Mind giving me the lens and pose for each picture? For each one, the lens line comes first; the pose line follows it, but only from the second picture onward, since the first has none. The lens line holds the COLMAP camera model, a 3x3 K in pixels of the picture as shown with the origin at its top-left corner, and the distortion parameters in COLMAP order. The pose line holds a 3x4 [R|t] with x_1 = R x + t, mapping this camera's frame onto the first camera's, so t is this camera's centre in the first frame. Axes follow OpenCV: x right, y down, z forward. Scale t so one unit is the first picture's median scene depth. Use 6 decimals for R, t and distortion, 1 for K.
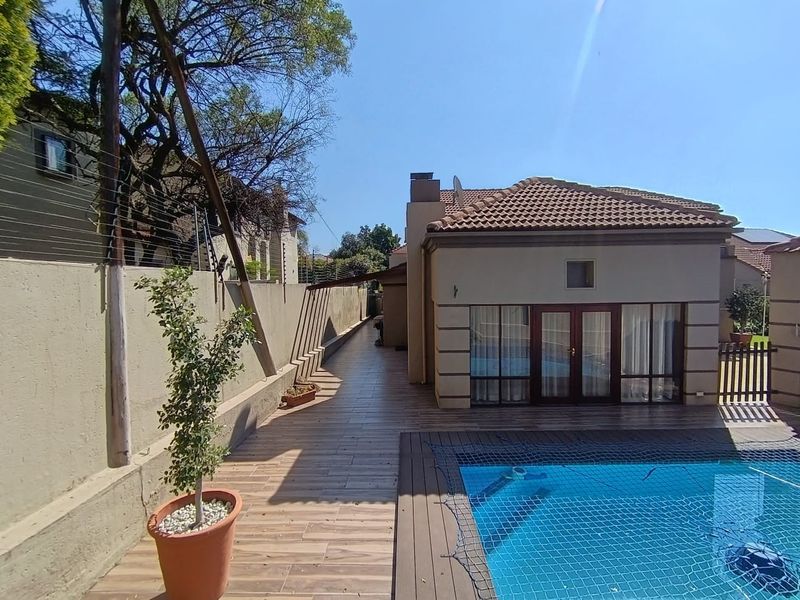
lens RADIAL K [[393.6, 0, 401.0], [0, 393.6, 298.1], [0, 0, 1]] dist [-0.000690, 0.000537]
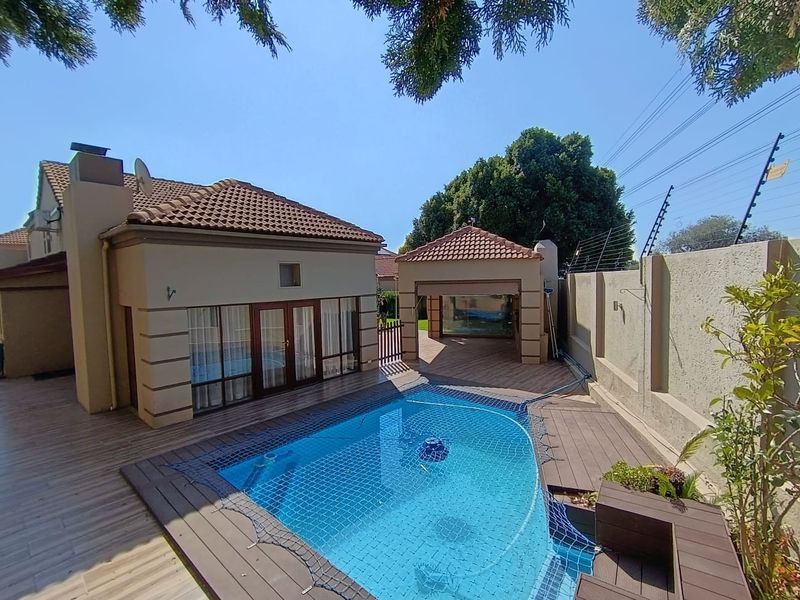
lens RADIAL K [[423.6, 0, 400.0], [0, 423.6, 300.0], [0, 0, 1]] dist [-0.001890, 0.000188]
pose [[0.609076, -0.039862, 0.792109, -0.329029], [0.043982, 0.998897, 0.016450, 0.006082], [-0.791891, 0.024820, 0.610158, -0.001175]]
